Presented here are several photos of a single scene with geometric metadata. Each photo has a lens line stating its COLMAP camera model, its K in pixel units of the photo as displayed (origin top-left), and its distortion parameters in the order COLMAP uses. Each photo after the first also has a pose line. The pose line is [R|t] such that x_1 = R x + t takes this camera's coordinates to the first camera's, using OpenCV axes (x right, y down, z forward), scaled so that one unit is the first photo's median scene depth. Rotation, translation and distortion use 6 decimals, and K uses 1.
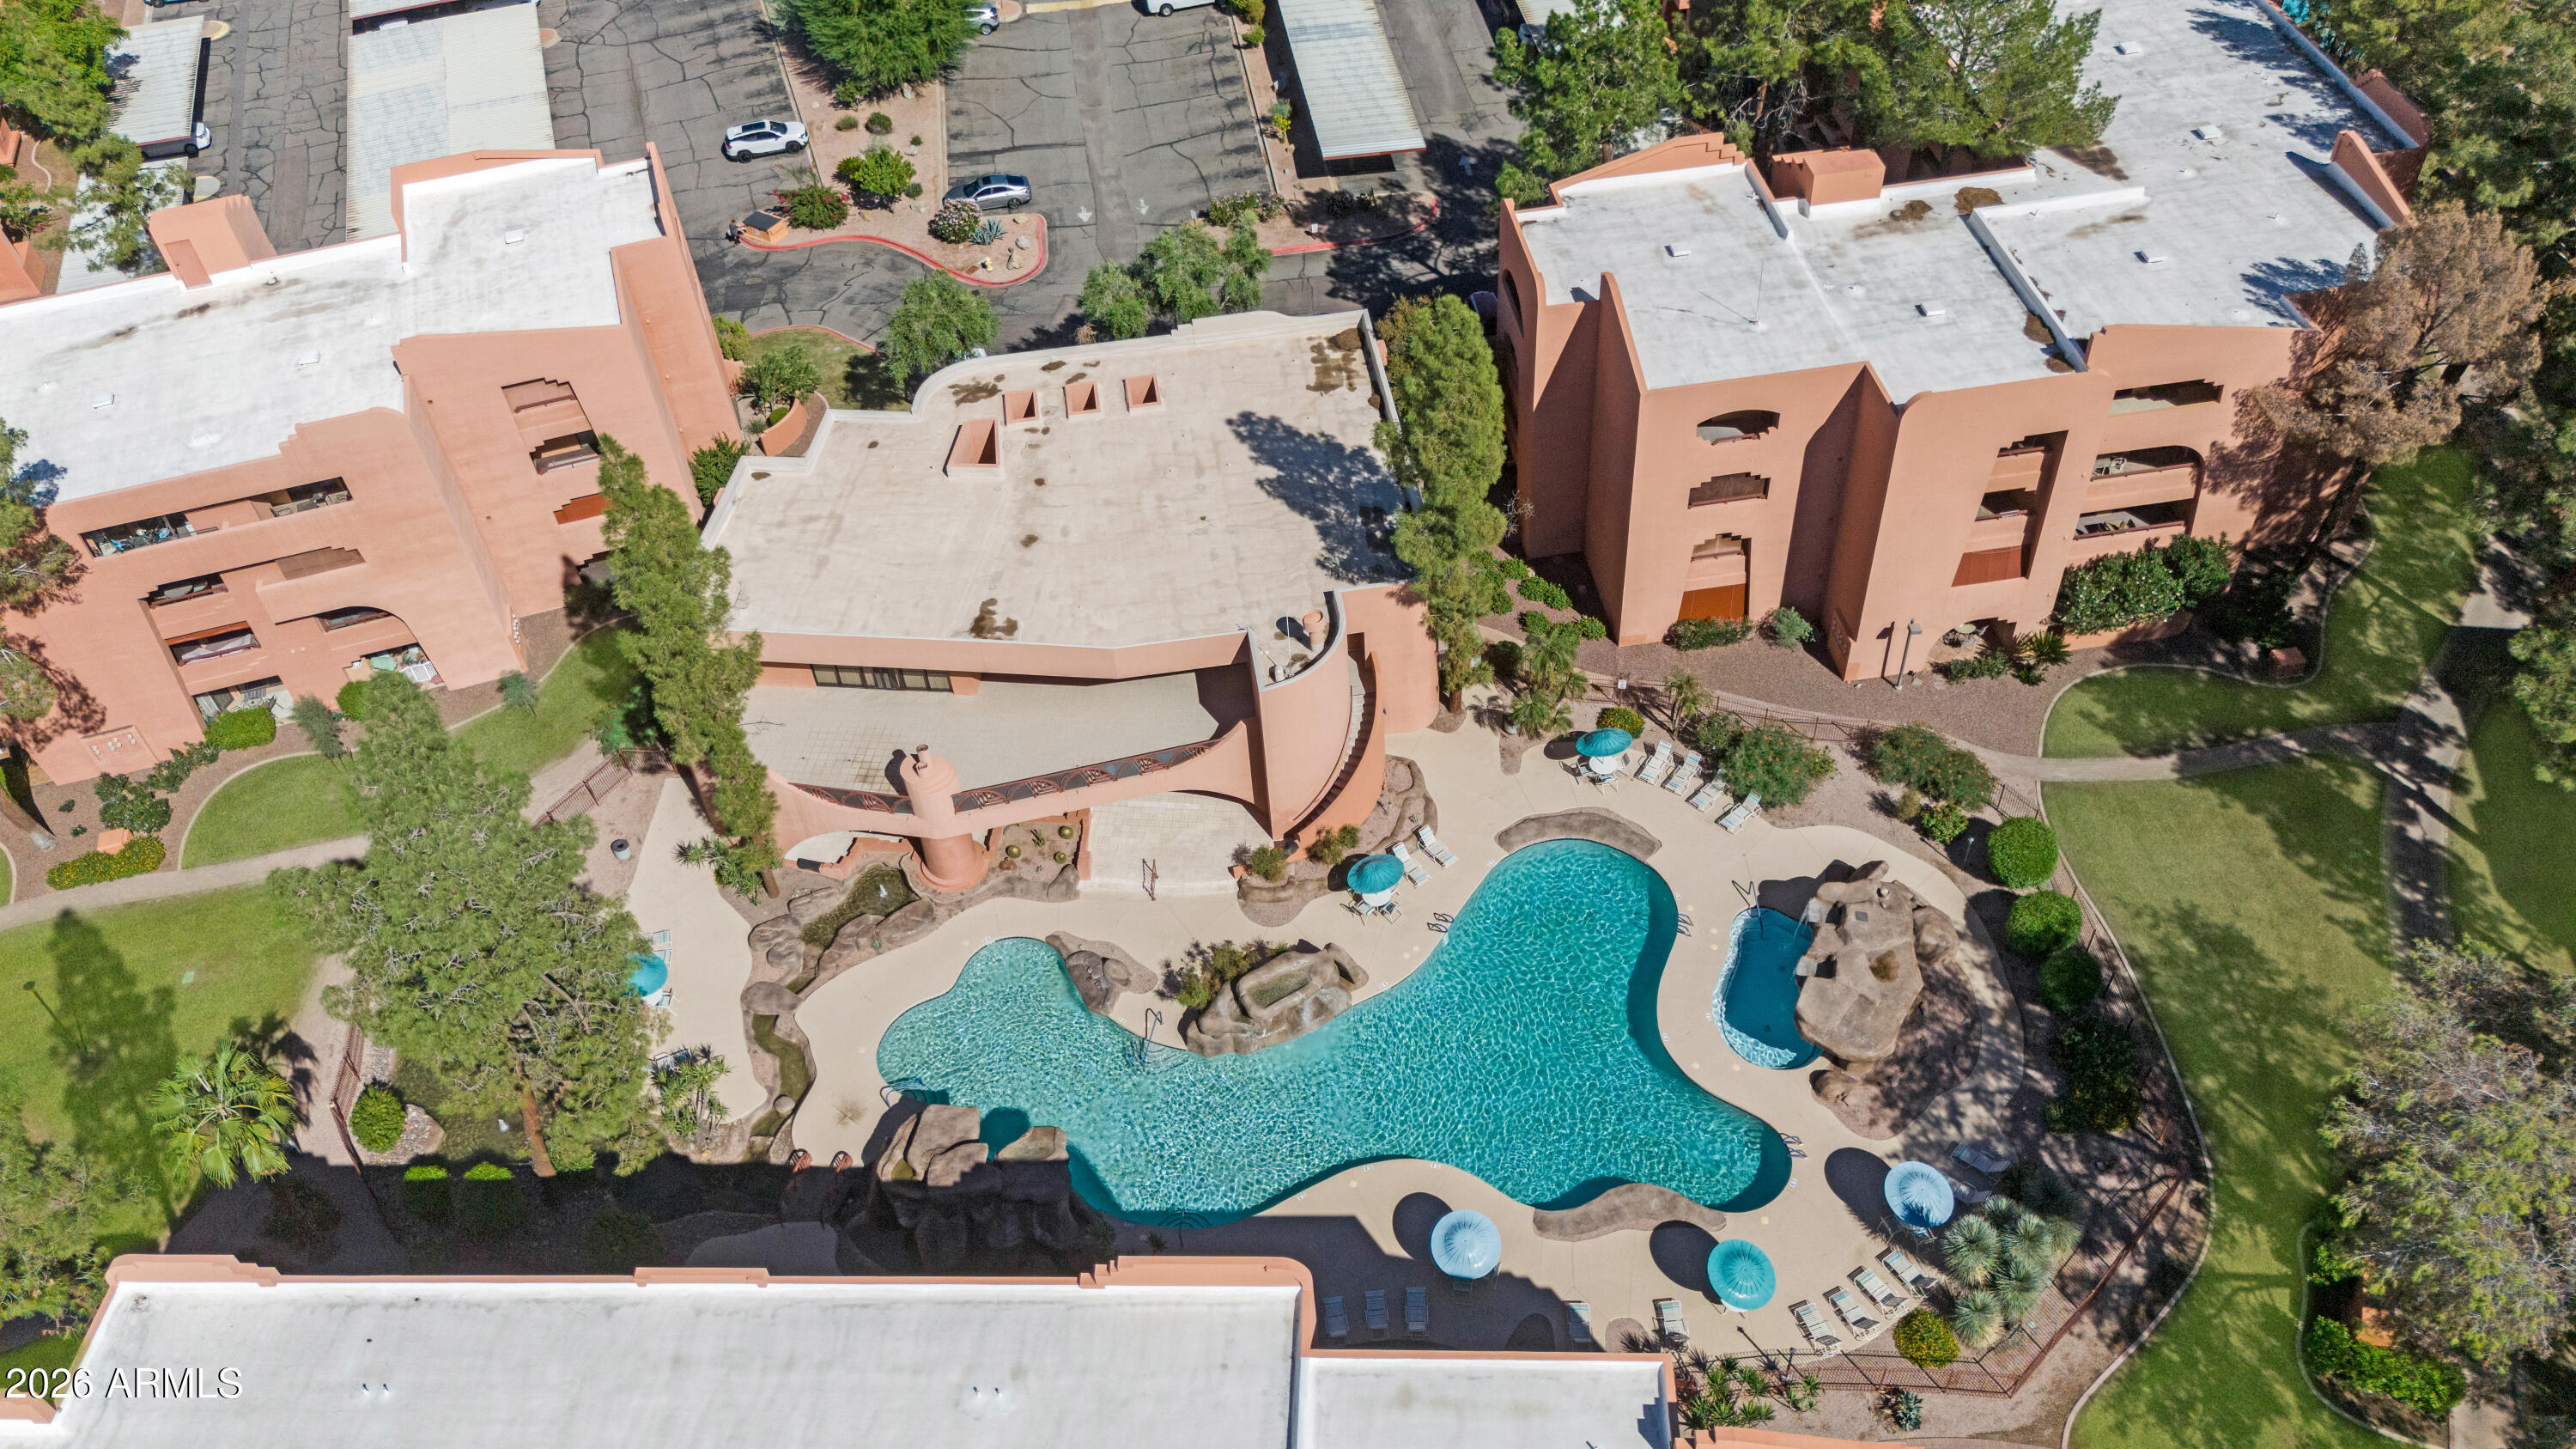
lens RADIAL K [[1919.4, 0, 1288.0], [0, 1919.4, 724.5], [0, 0, 1]] dist [0.066401, -0.068404]
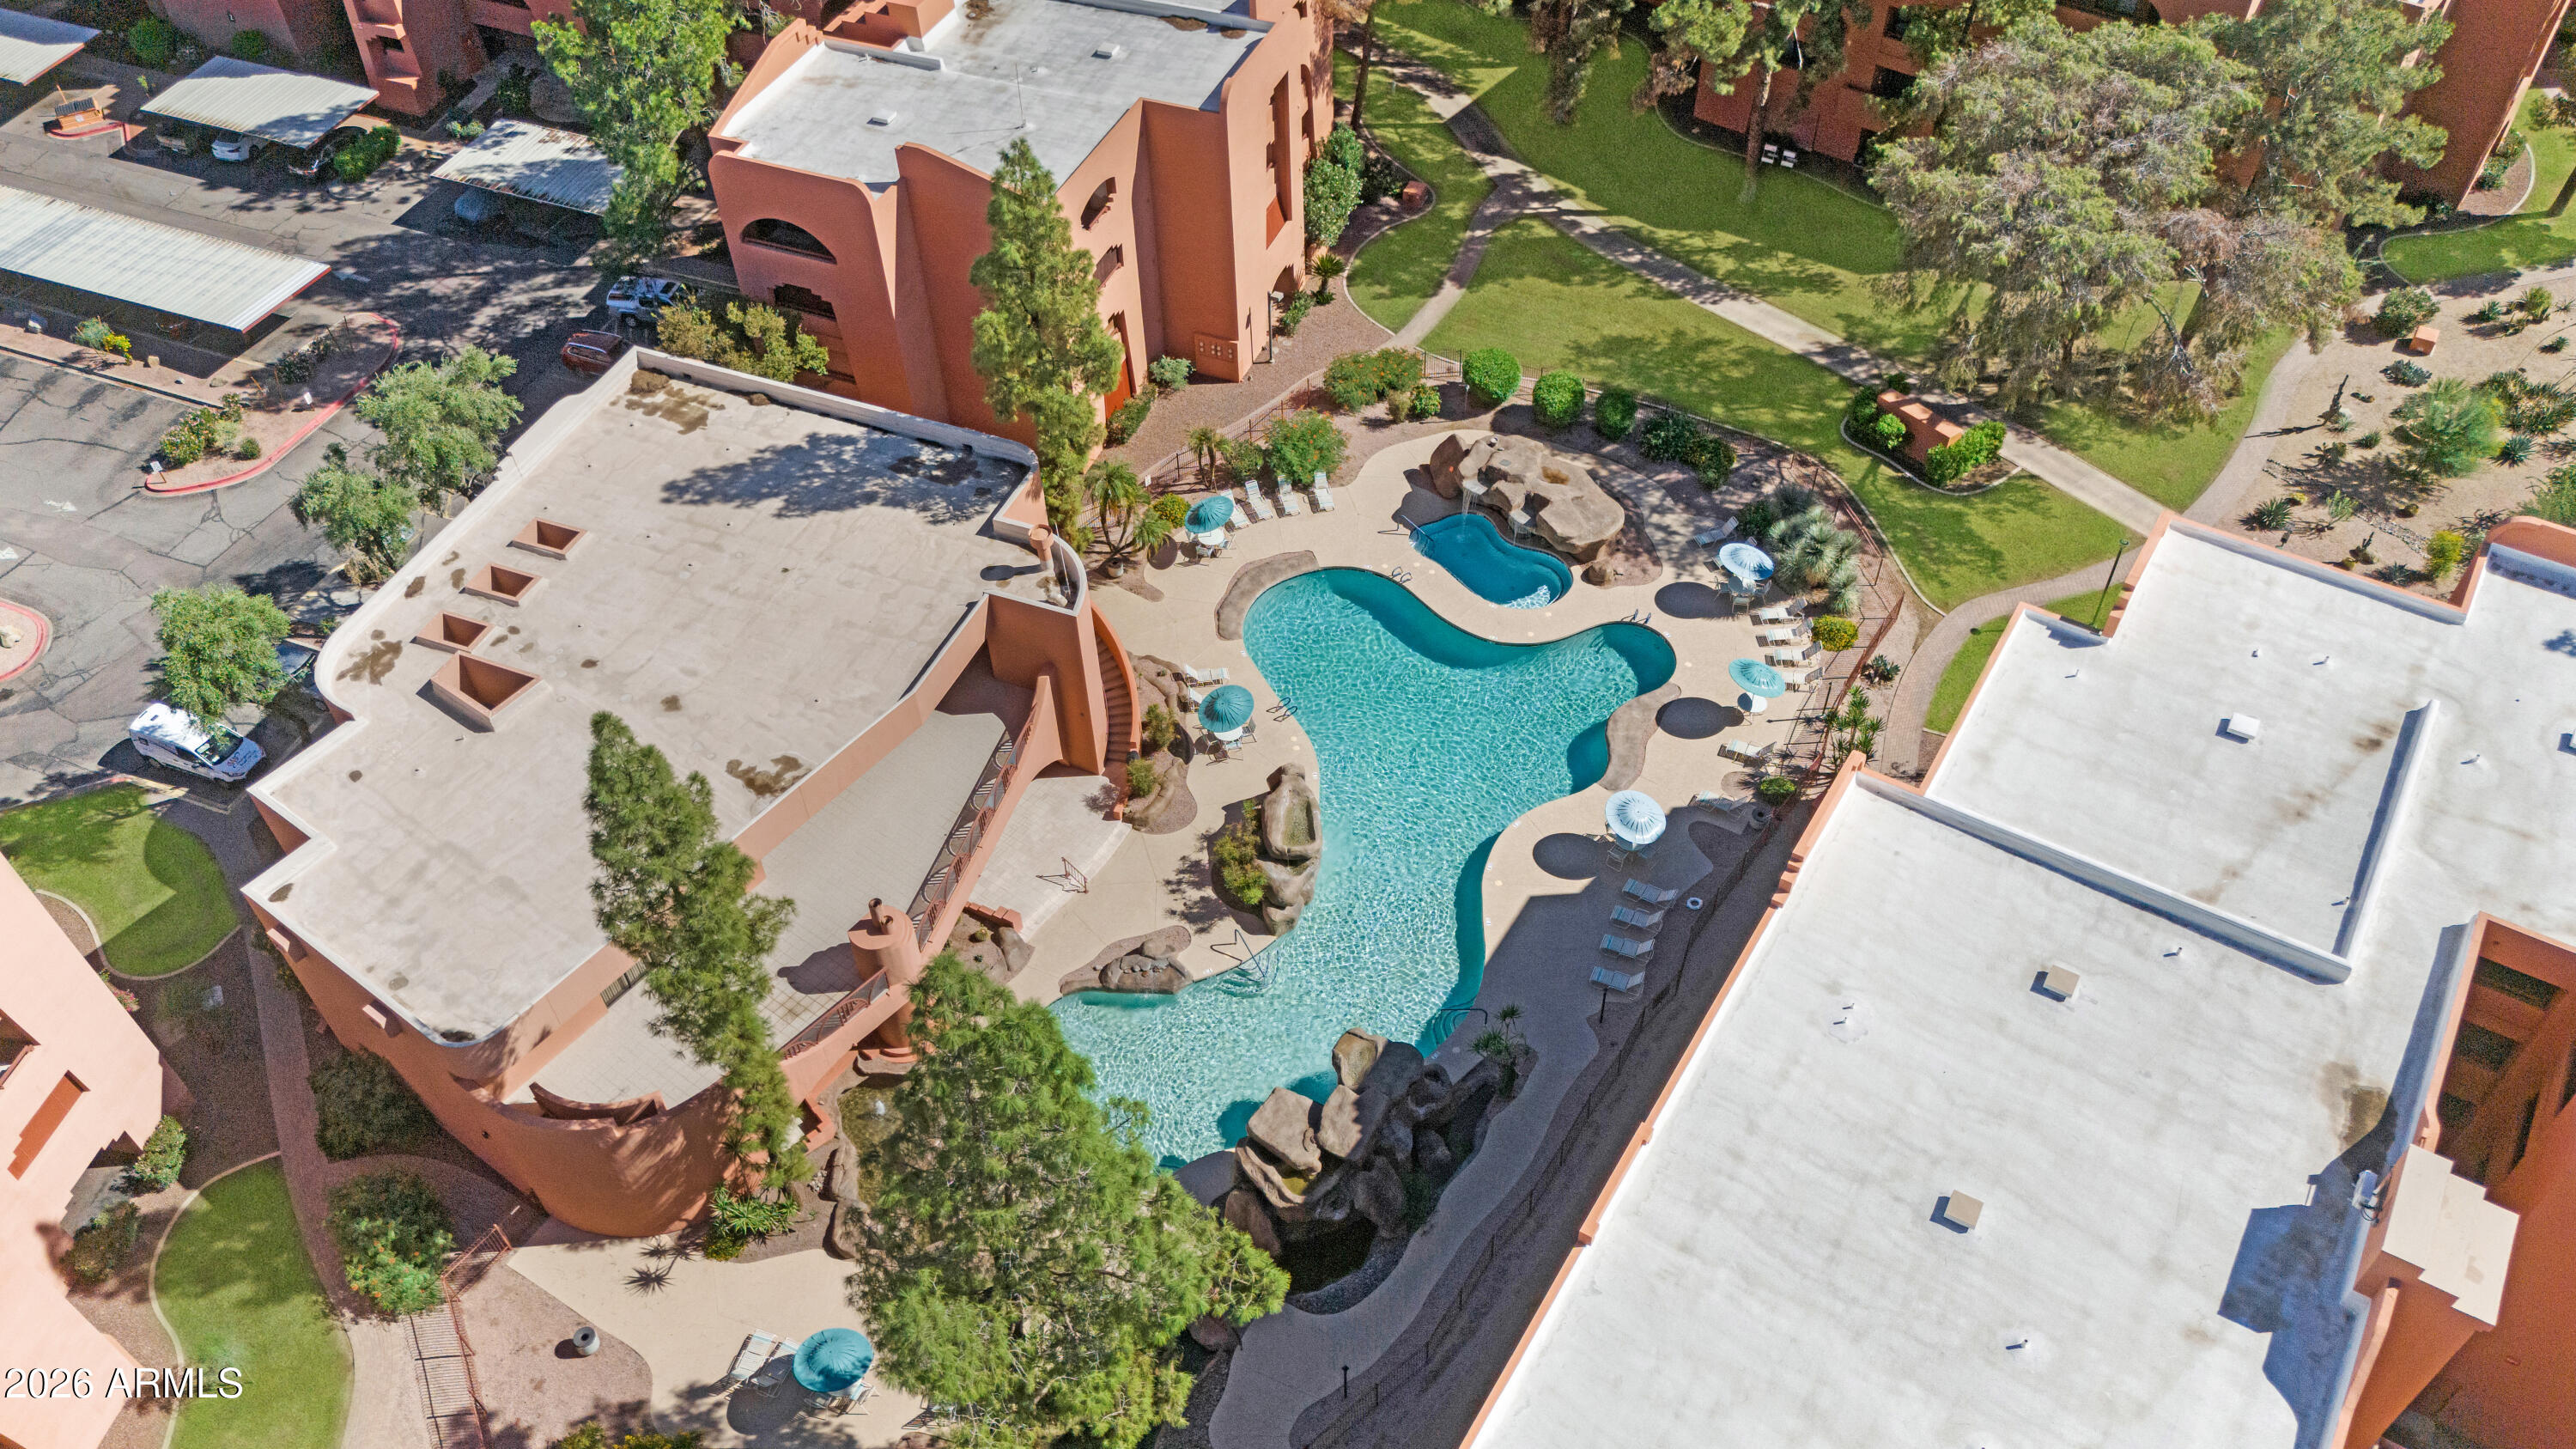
lens RADIAL K [[1896.5, 0, 1277.7], [0, 1896.5, 724.4], [0, 0, 1]] dist [0.073922, -0.072404]
pose [[0.508653, -0.604880, 0.612693, -0.534057], [0.619673, 0.751249, 0.227223, -0.119531], [-0.597727, 0.264092, 0.756953, 0.235122]]
